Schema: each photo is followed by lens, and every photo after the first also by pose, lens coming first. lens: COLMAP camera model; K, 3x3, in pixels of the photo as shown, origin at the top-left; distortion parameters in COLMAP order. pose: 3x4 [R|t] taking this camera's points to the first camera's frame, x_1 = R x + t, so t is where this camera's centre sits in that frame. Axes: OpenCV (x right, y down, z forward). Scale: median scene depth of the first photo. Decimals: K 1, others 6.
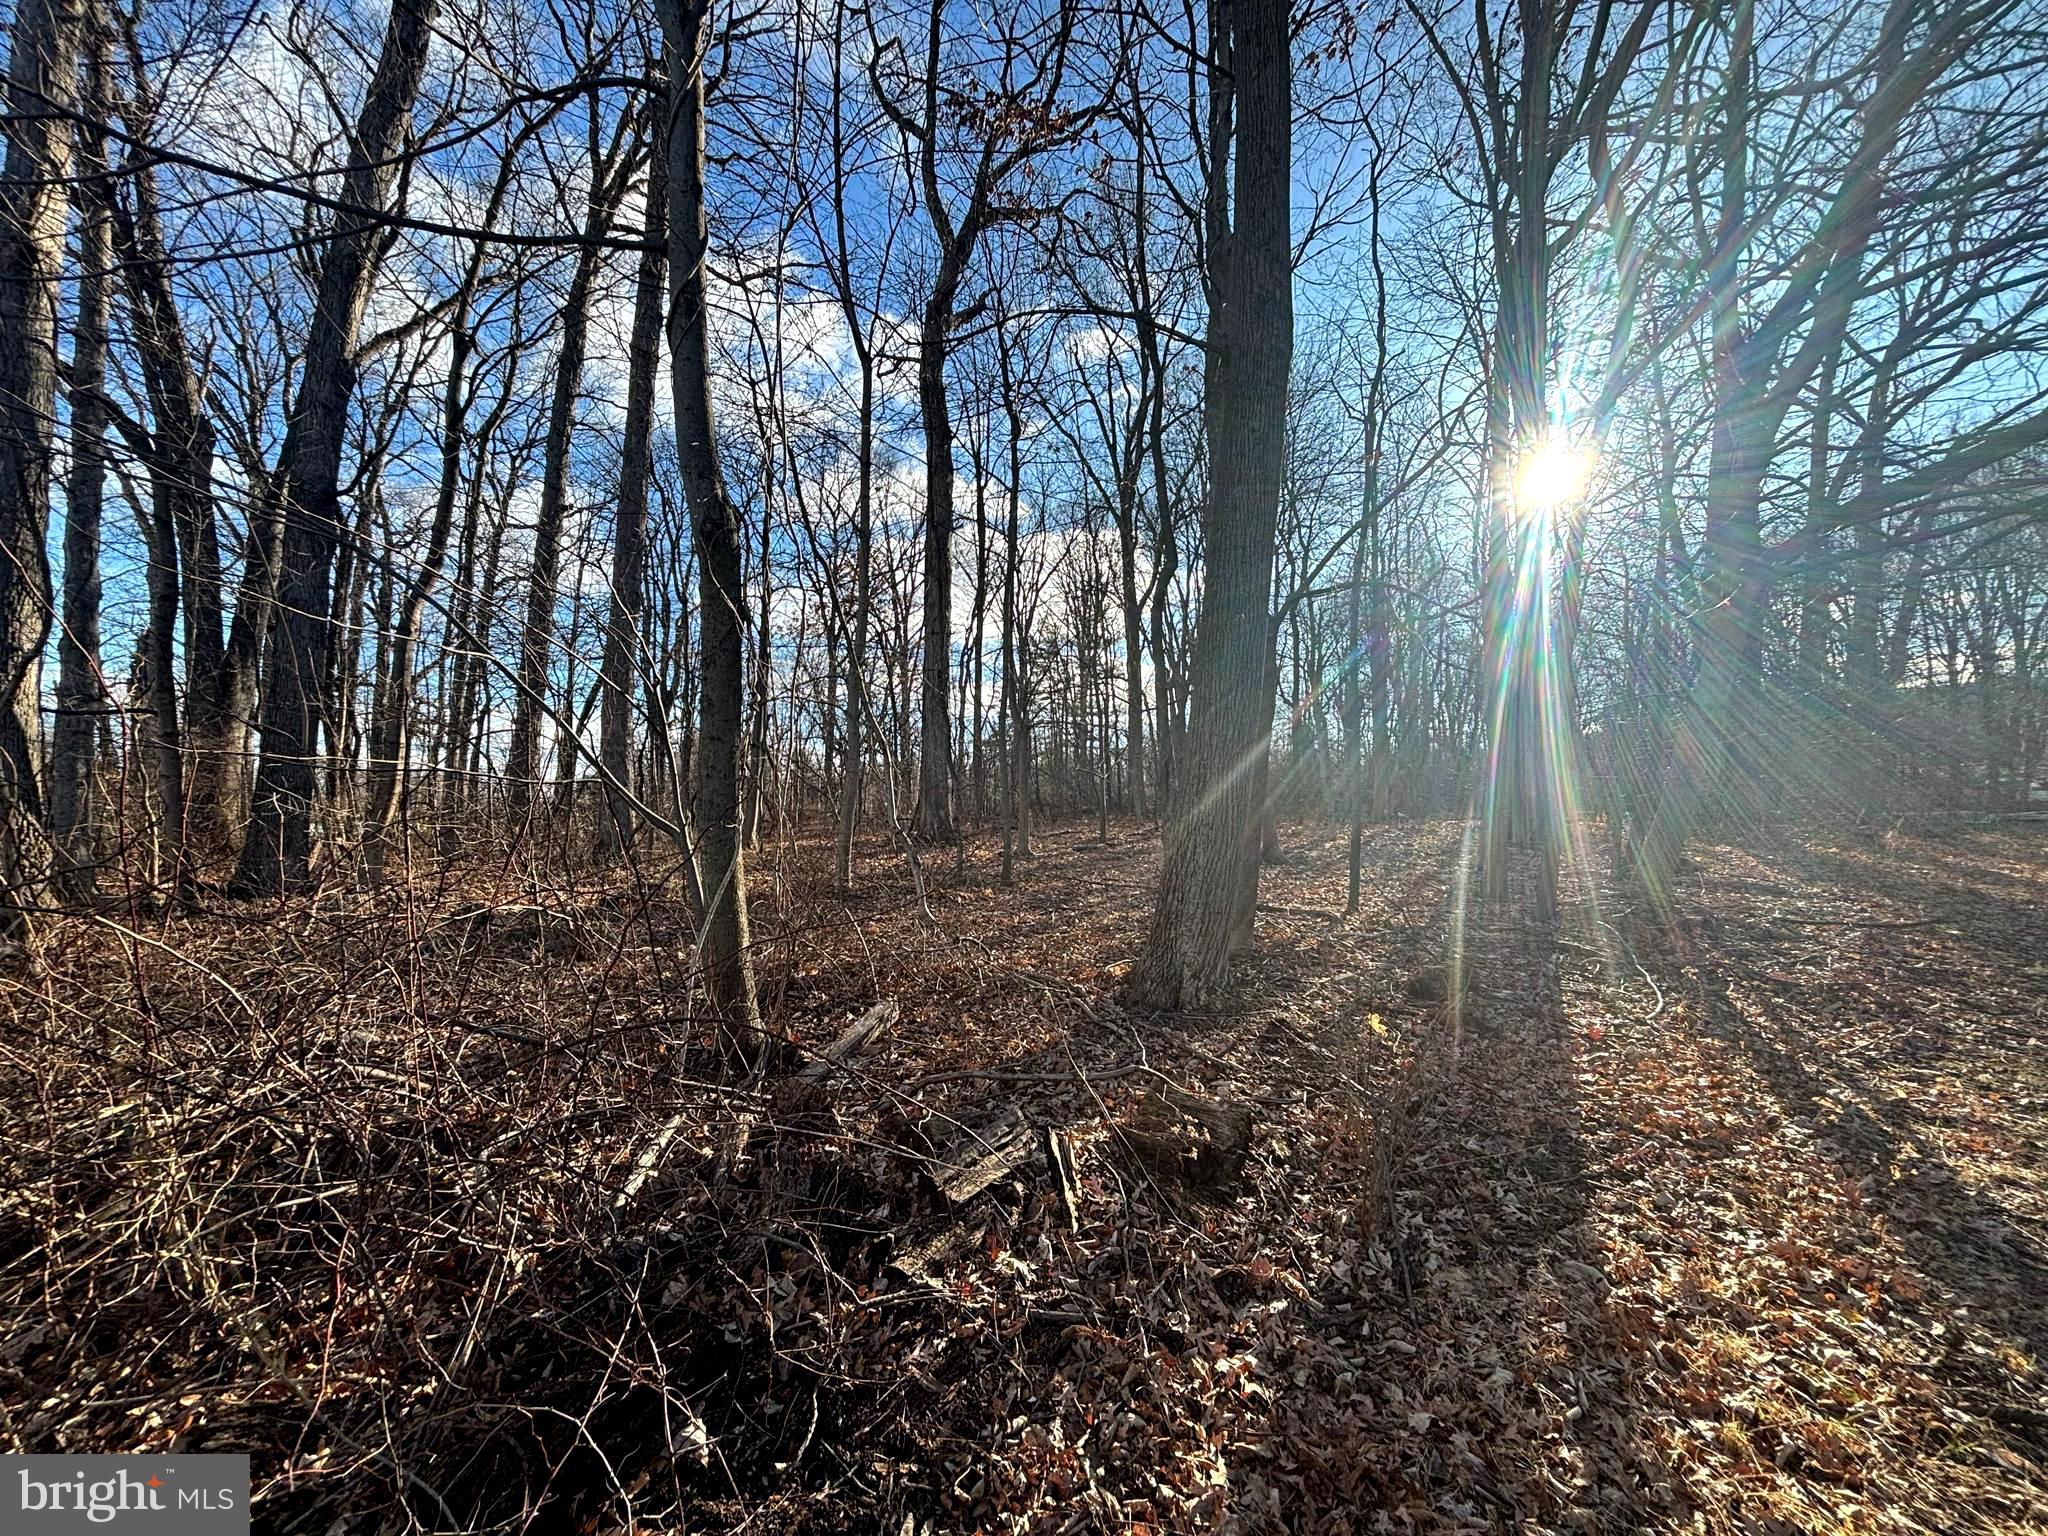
lens RADIAL K [[815.9, 0, 1021.6], [0, 815.9, 771.0], [0, 0, 1]] dist [-0.000991, -0.000465]
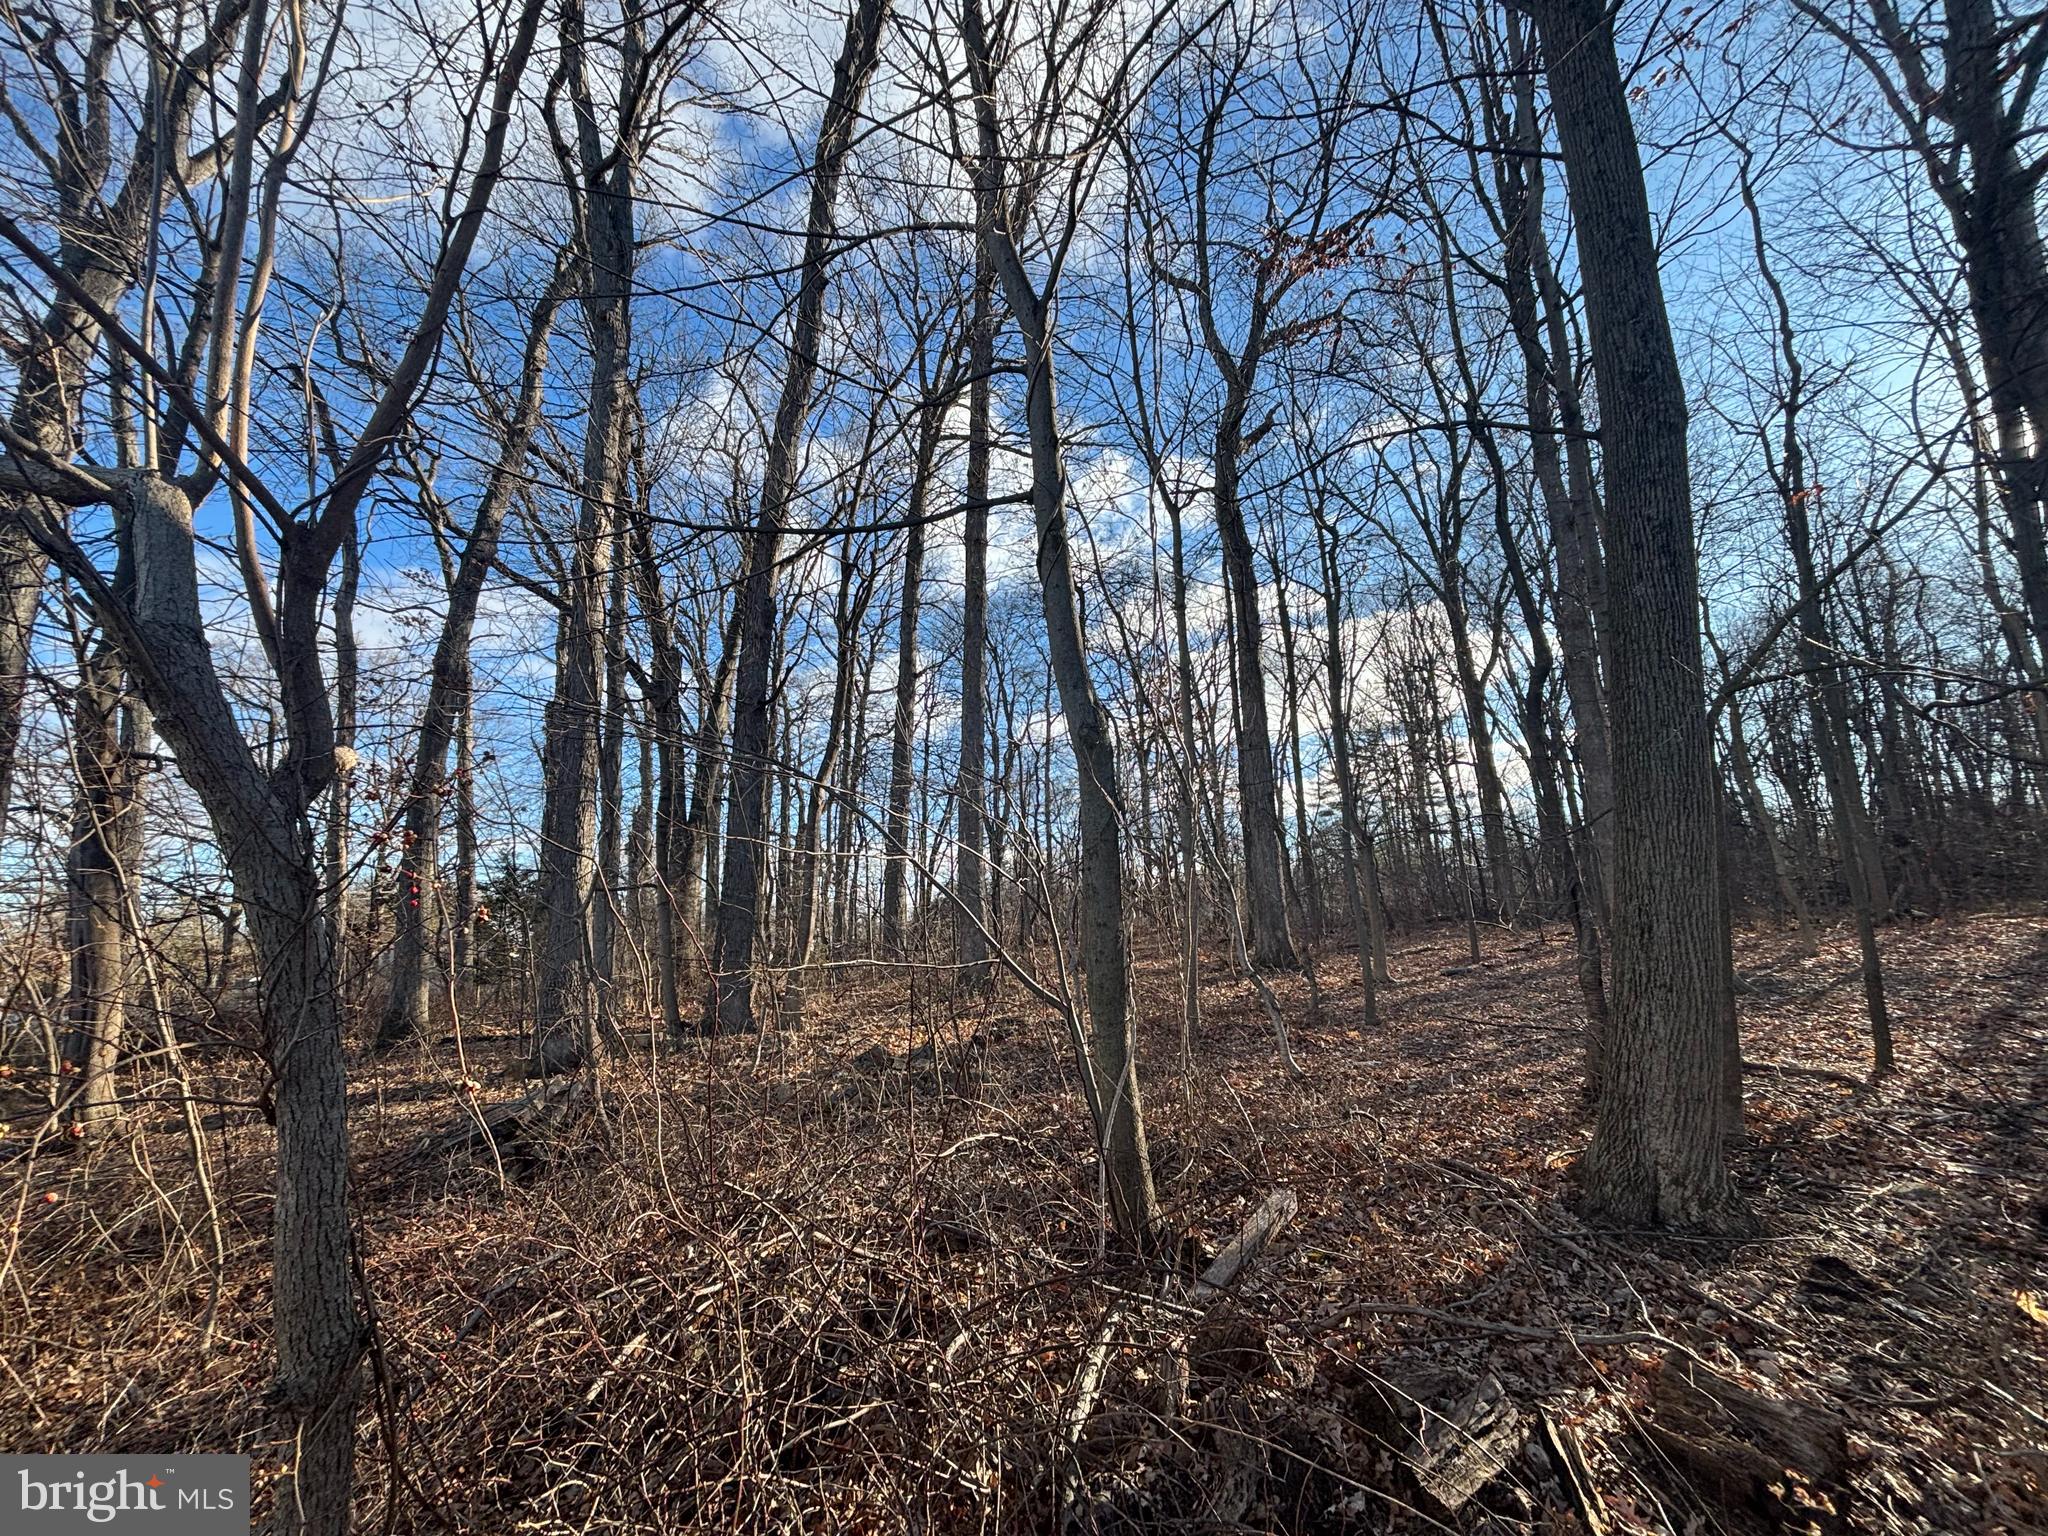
lens RADIAL K [[815.9, 0, 1021.6], [0, 815.9, 771.0], [0, 0, 1]] dist [-0.000991, -0.000465]
pose [[0.927601, -0.102001, -0.359378, -0.091127], [0.055792, 0.989039, -0.136708, -0.120601], [0.369383, 0.106760, 0.923124, -0.030619]]
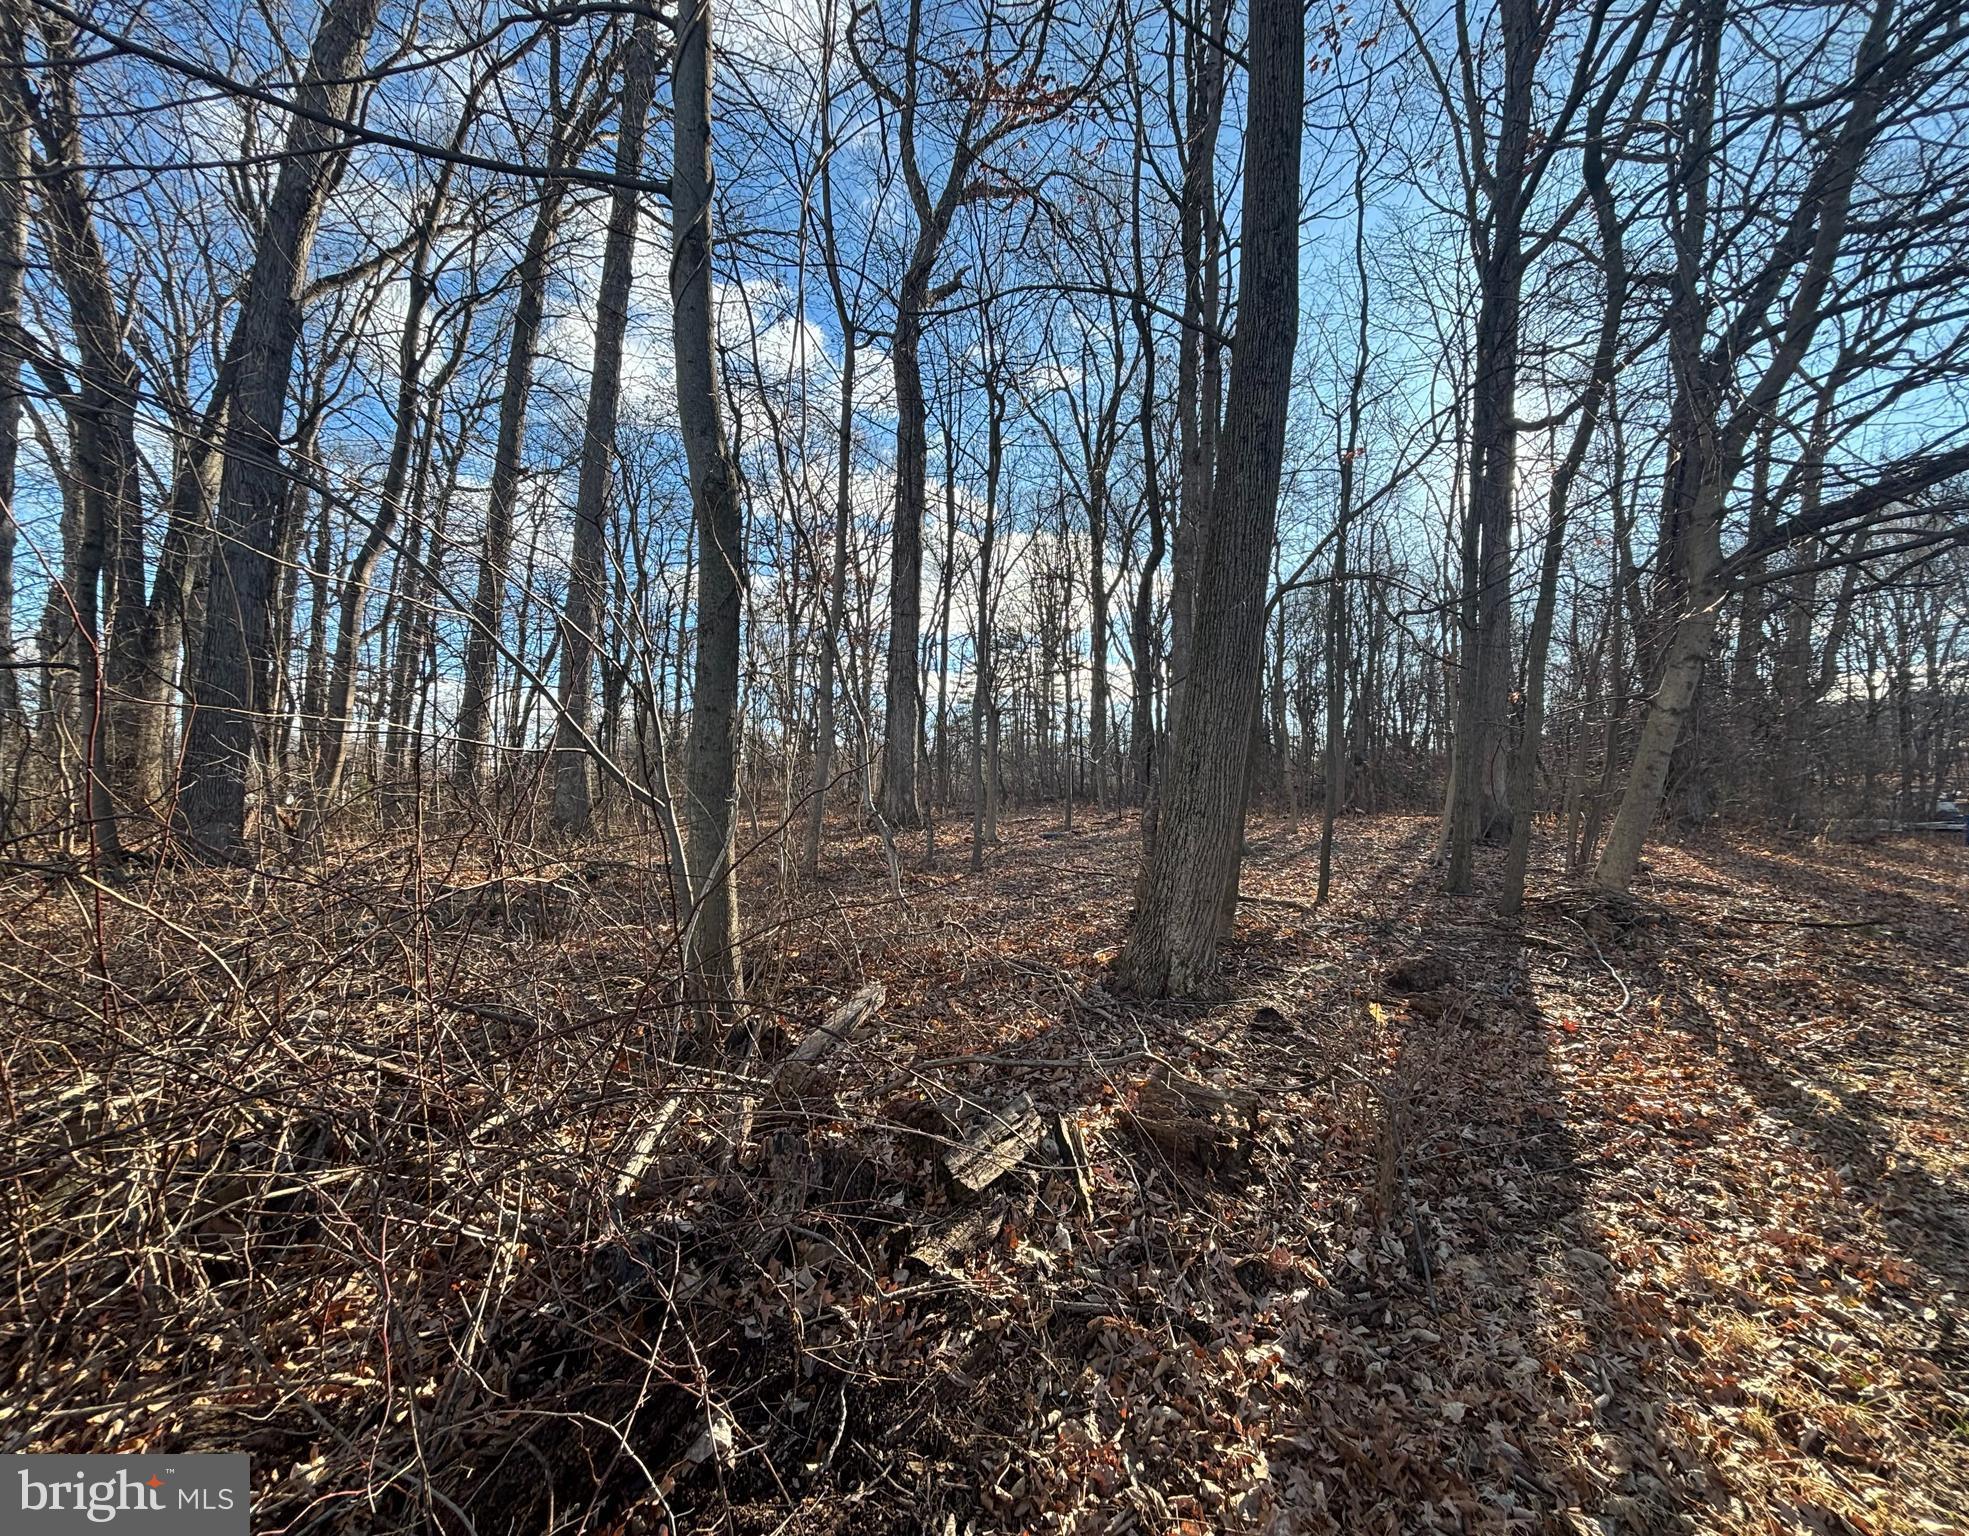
lens RADIAL K [[814.1, 0, 1017.2], [0, 814.1, 773.0], [0, 0, 1]] dist [-0.000889, -0.000551]
pose [[0.998436, 0.026268, 0.049348, -0.073944], [-0.027134, 0.999488, 0.016956, 0.010955], [-0.048877, -0.018269, 0.998638, 0.031474]]
